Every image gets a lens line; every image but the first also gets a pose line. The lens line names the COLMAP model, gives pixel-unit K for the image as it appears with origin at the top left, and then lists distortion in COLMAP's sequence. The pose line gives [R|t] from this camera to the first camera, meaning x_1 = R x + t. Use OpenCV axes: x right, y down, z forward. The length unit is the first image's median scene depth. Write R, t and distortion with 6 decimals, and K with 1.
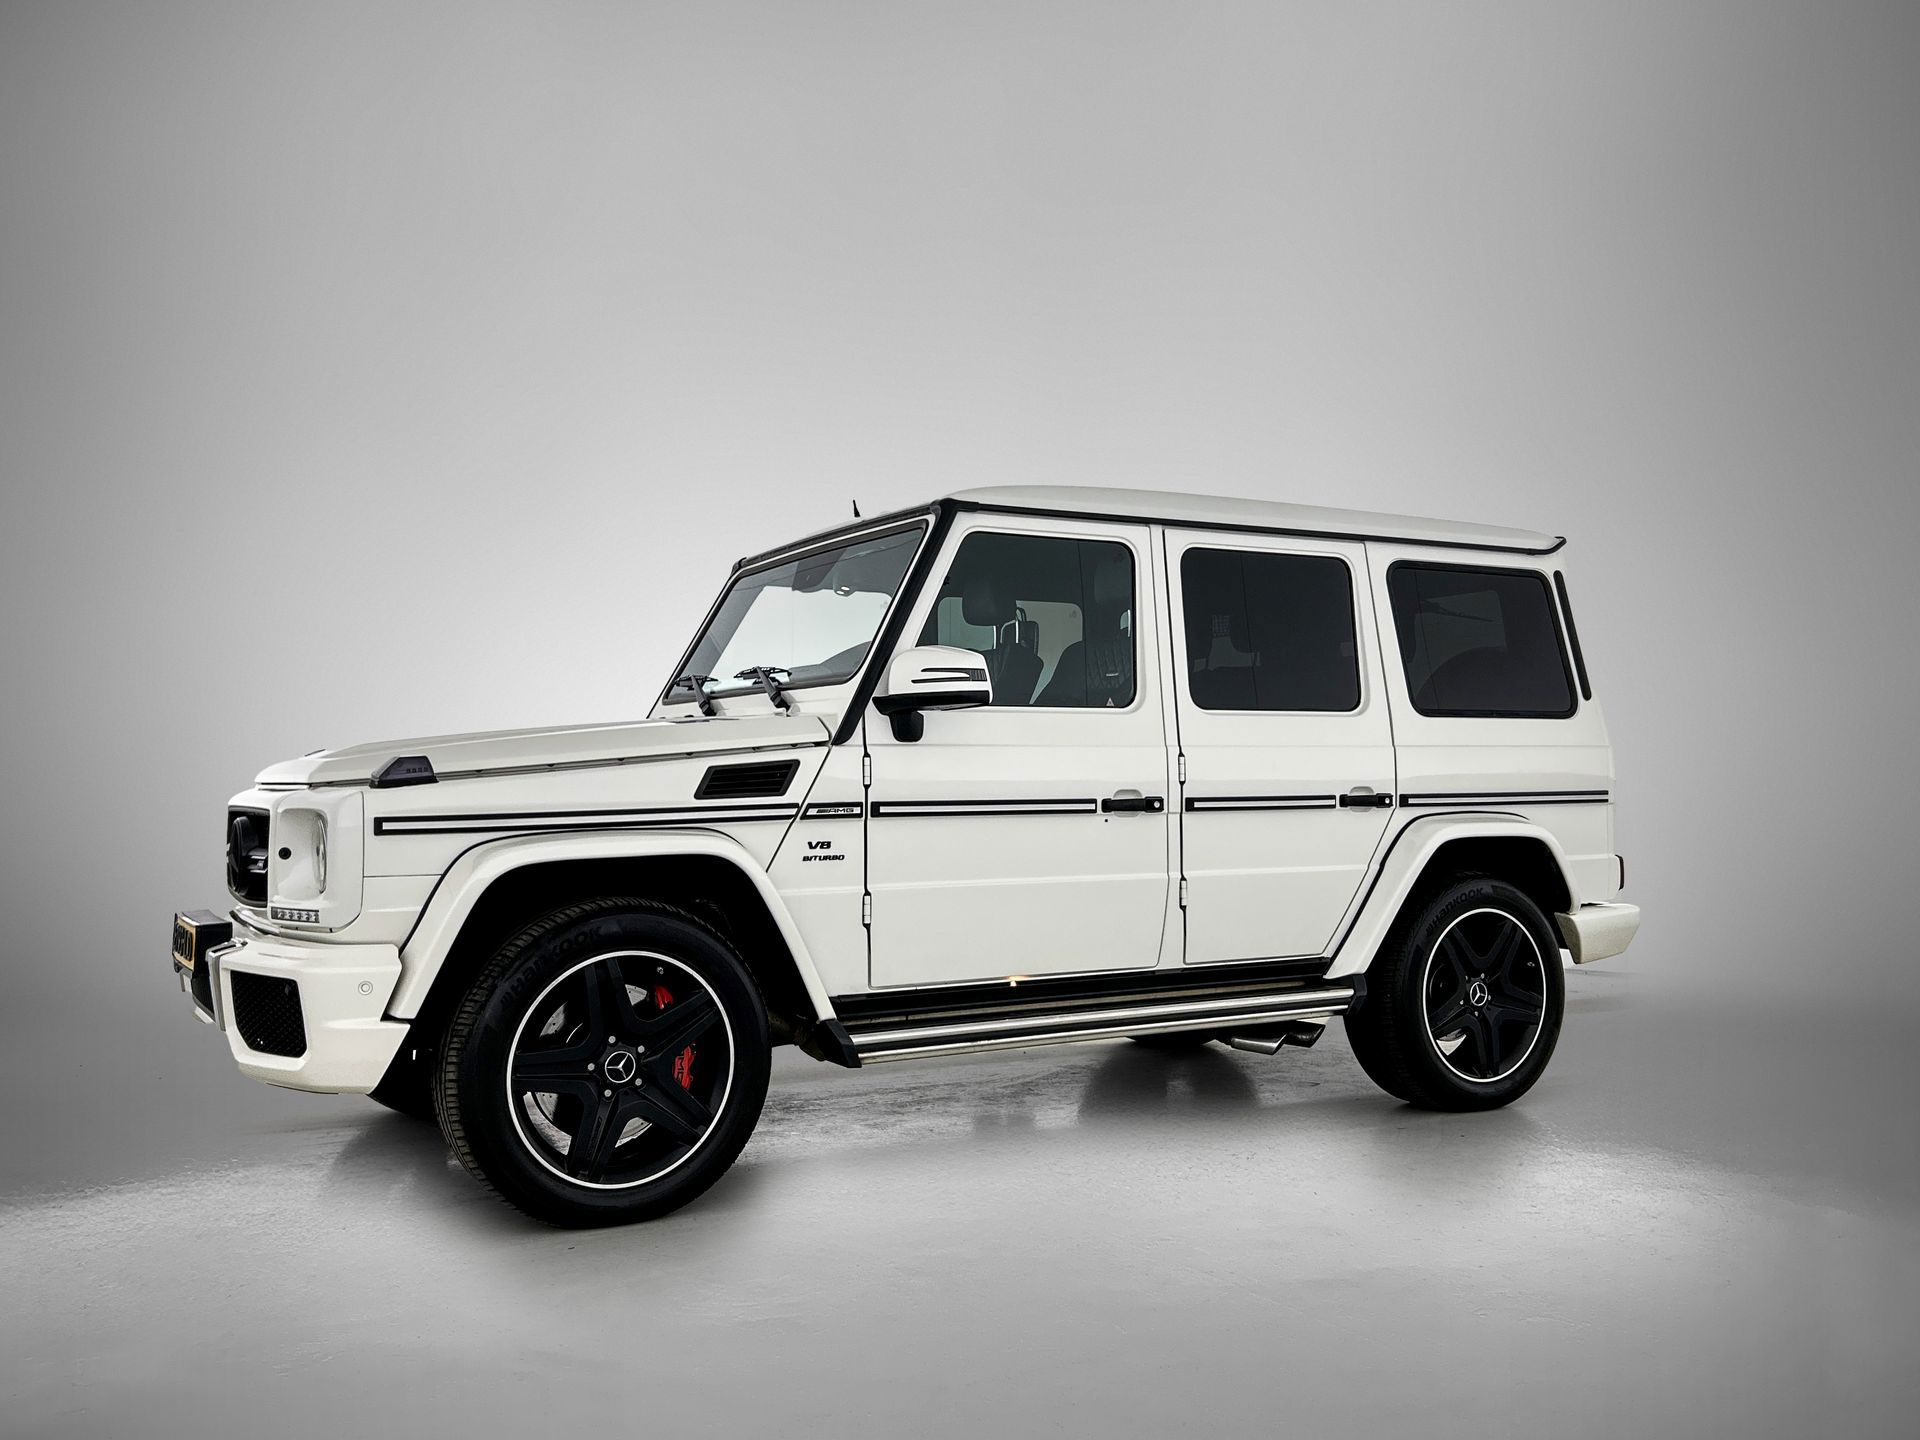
lens RADIAL K [[1651.3, 0, 958.1], [0, 1651.3, 723.3], [0, 0, 1]] dist [0.181235, -0.532427]
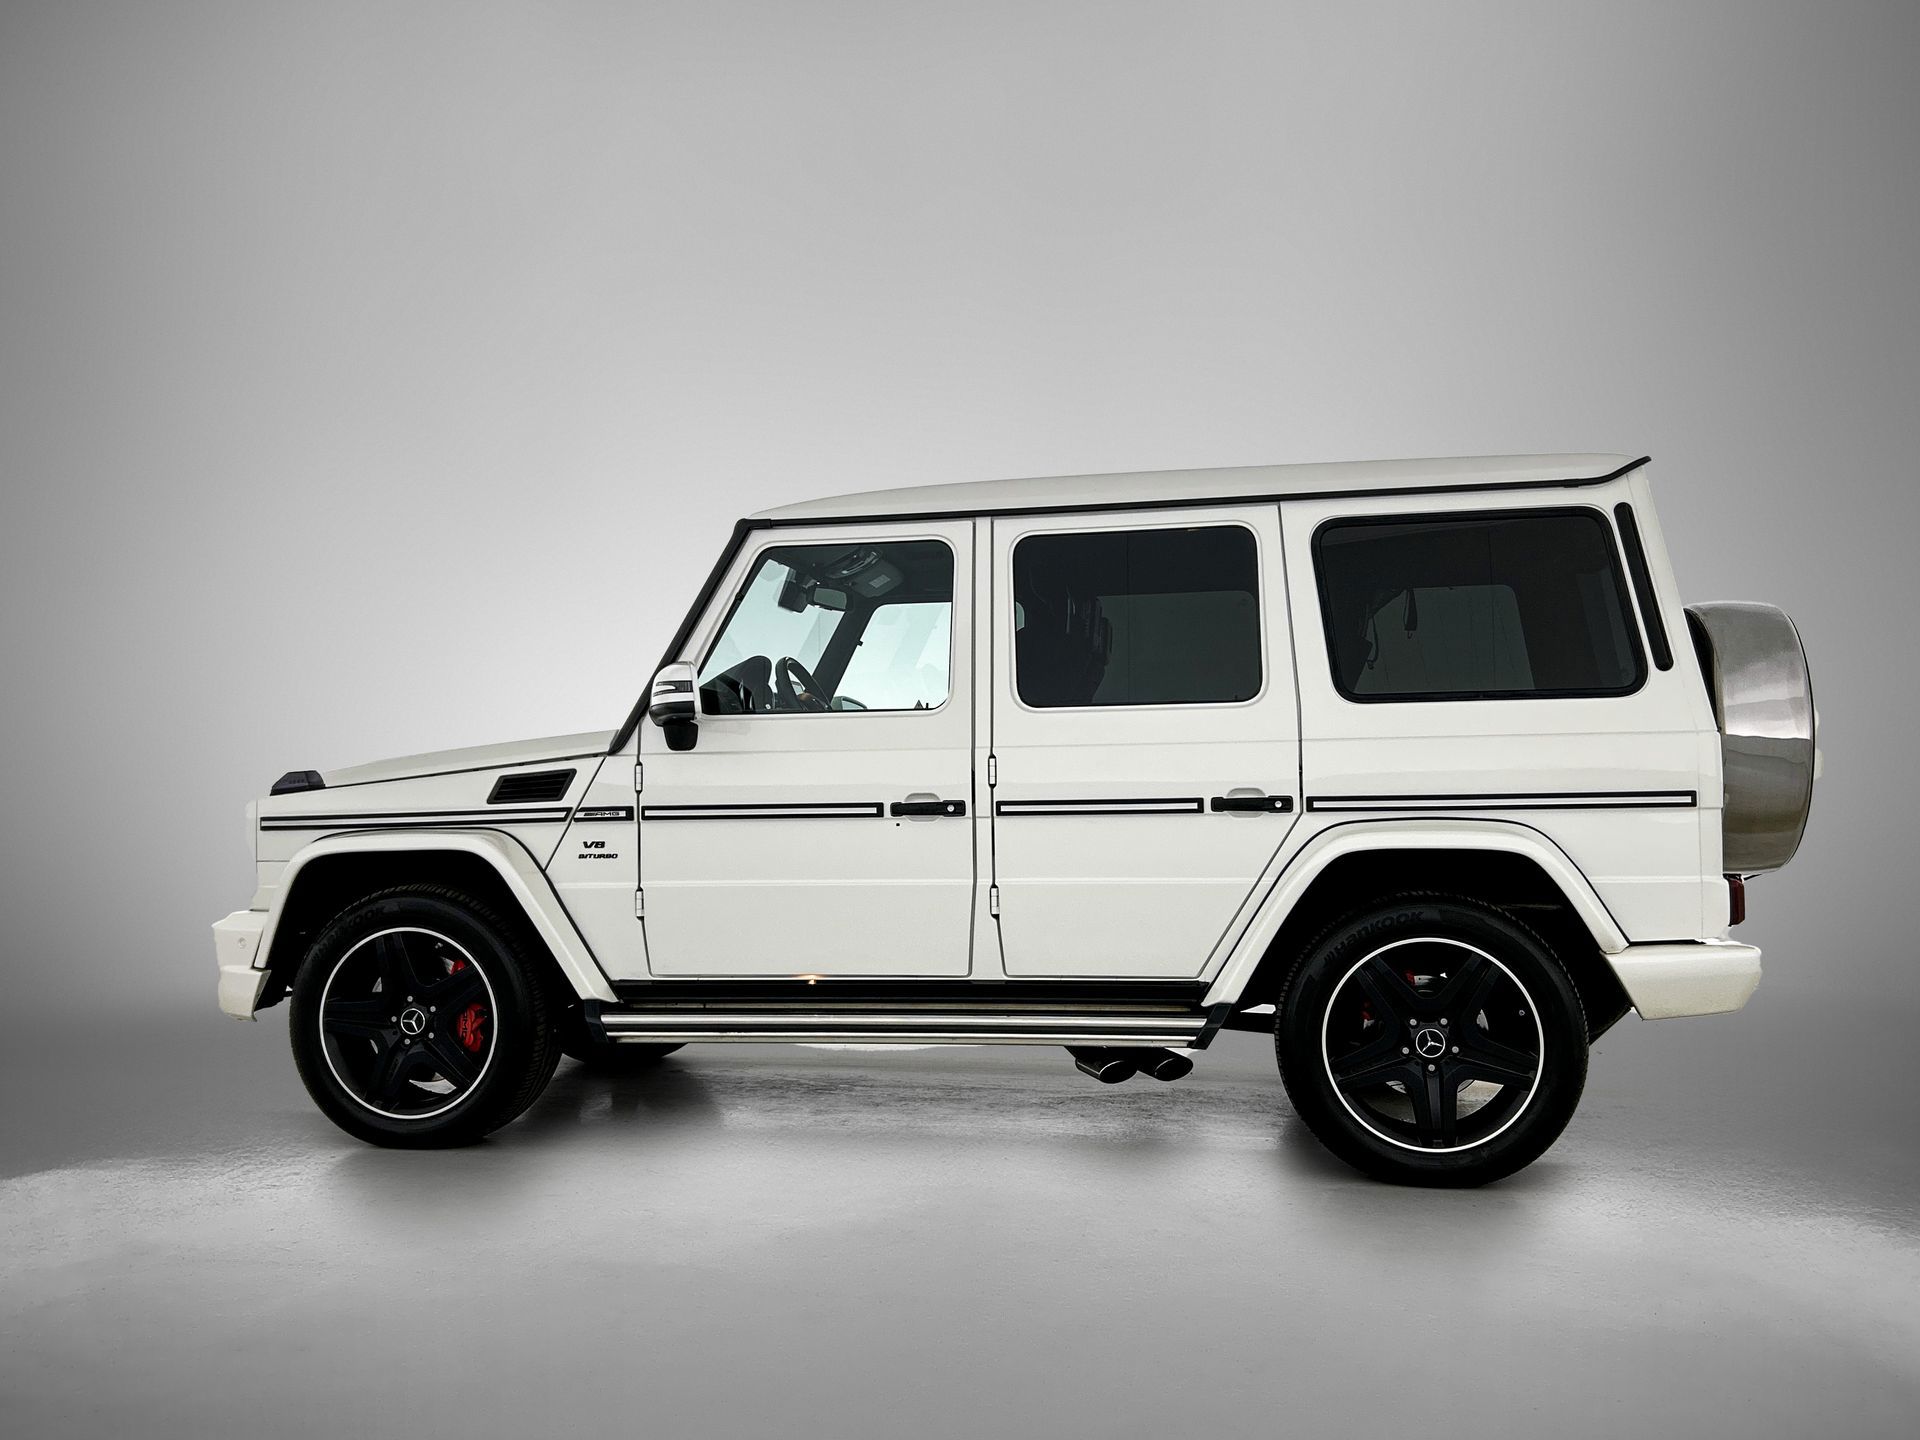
lens RADIAL K [[1535.3, 0, 956.9], [0, 1535.3, 720.0], [0, 0, 1]] dist [0.090966, -0.139787]
pose [[0.767415, -0.028982, -0.640496, 0.704919], [0.032255, 0.999458, -0.006579, 0.003392], [0.640339, -0.015610, 0.767933, 0.317970]]
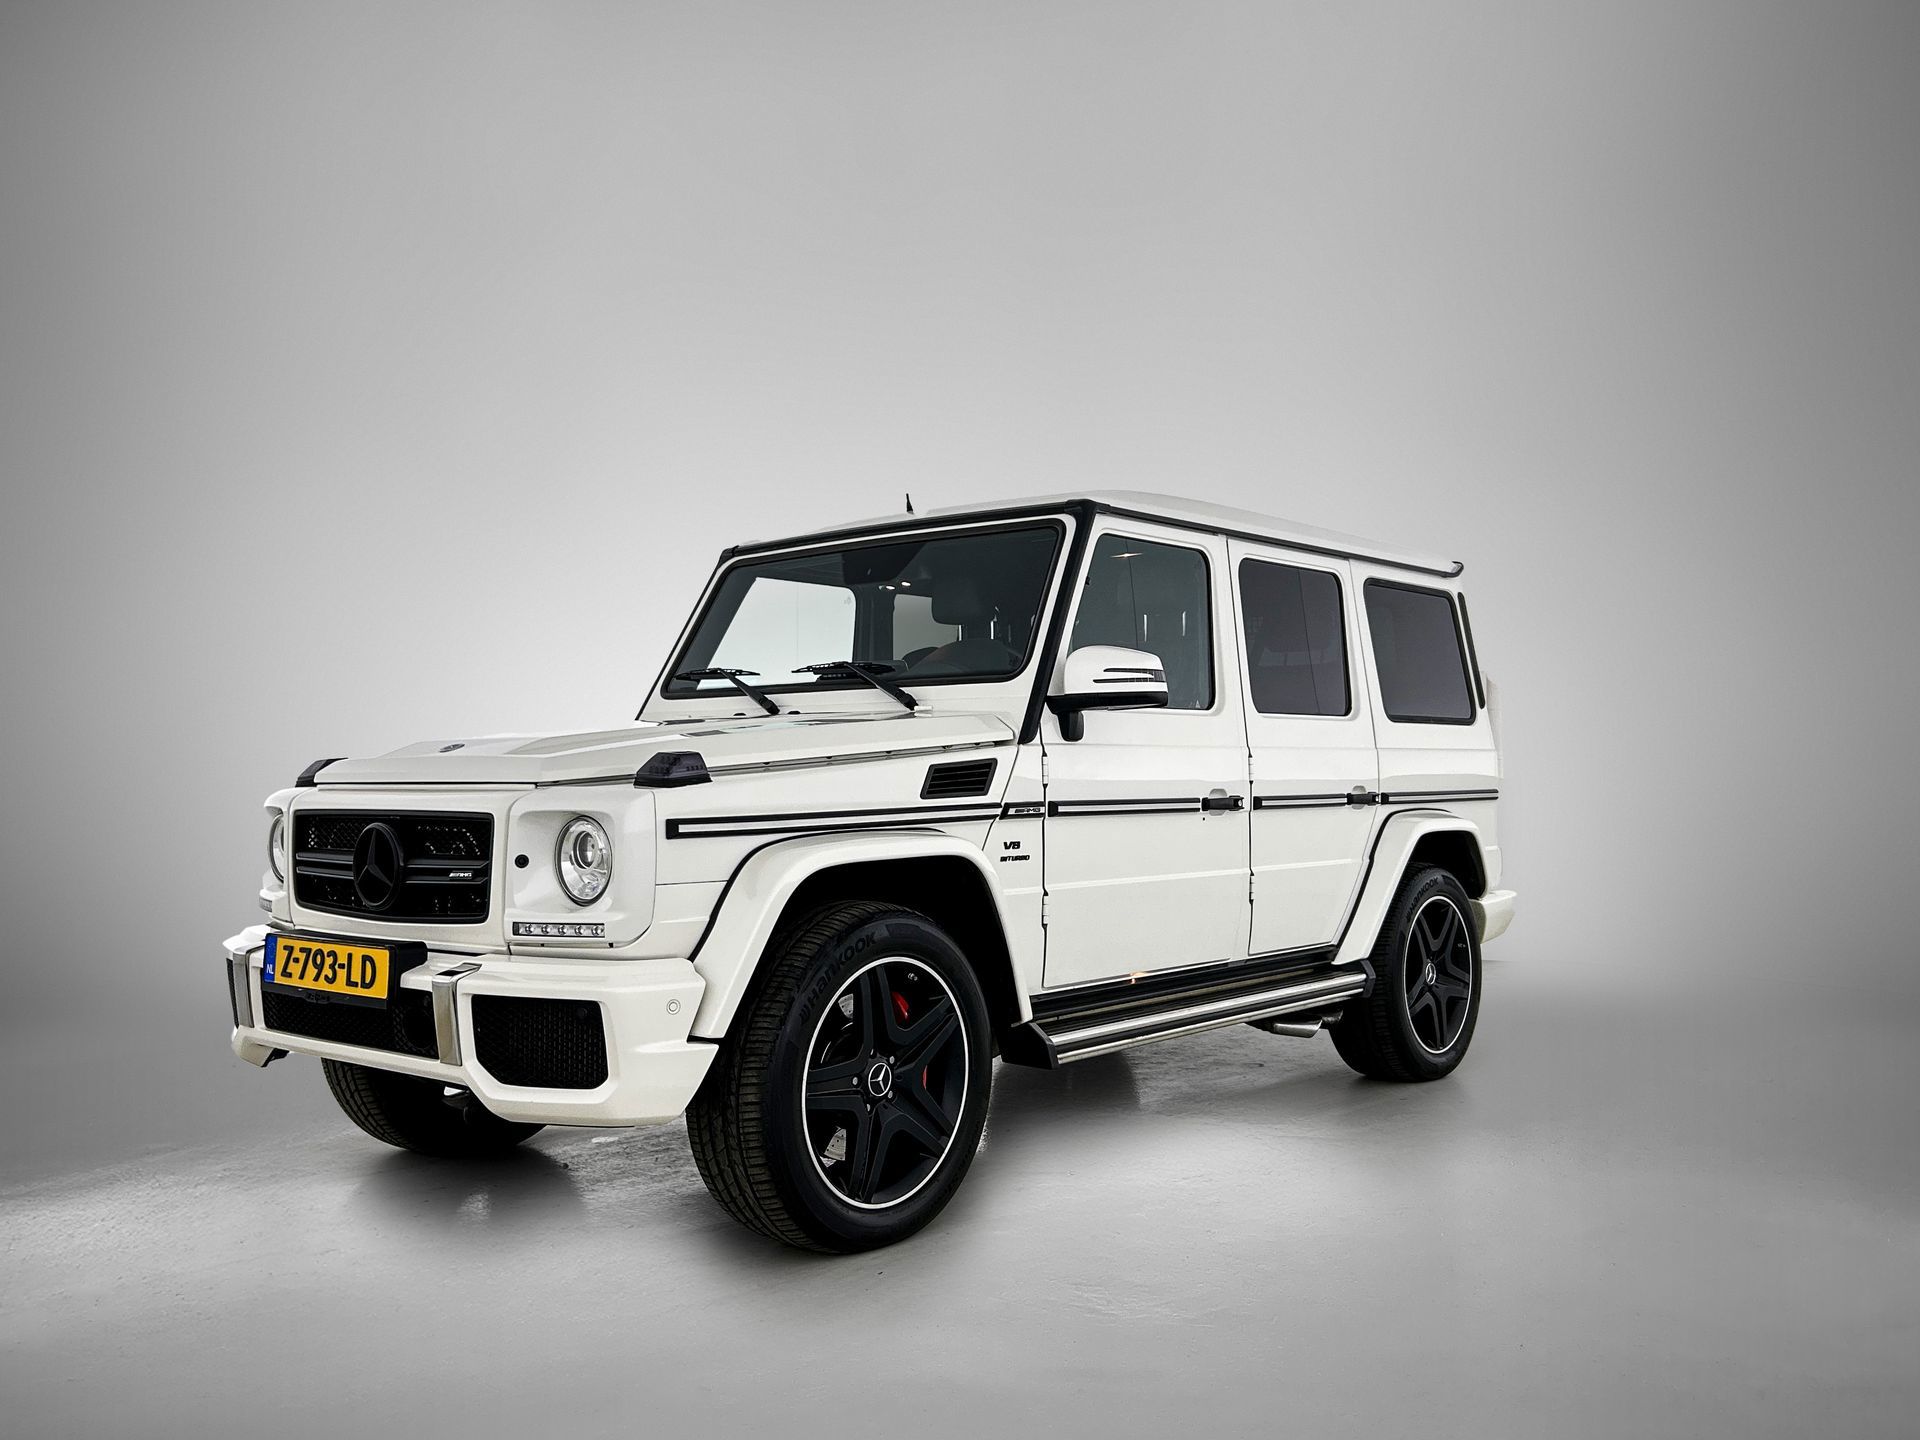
lens RADIAL K [[1651.3, 0, 958.1], [0, 1651.3, 723.3], [0, 0, 1]] dist [0.181235, -0.532427]
pose [[0.943031, 0.011288, 0.332512, -0.399256], [-0.011038, 0.999936, -0.002640, 0.003498], [-0.332521, -0.001181, 0.943095, 0.073763]]
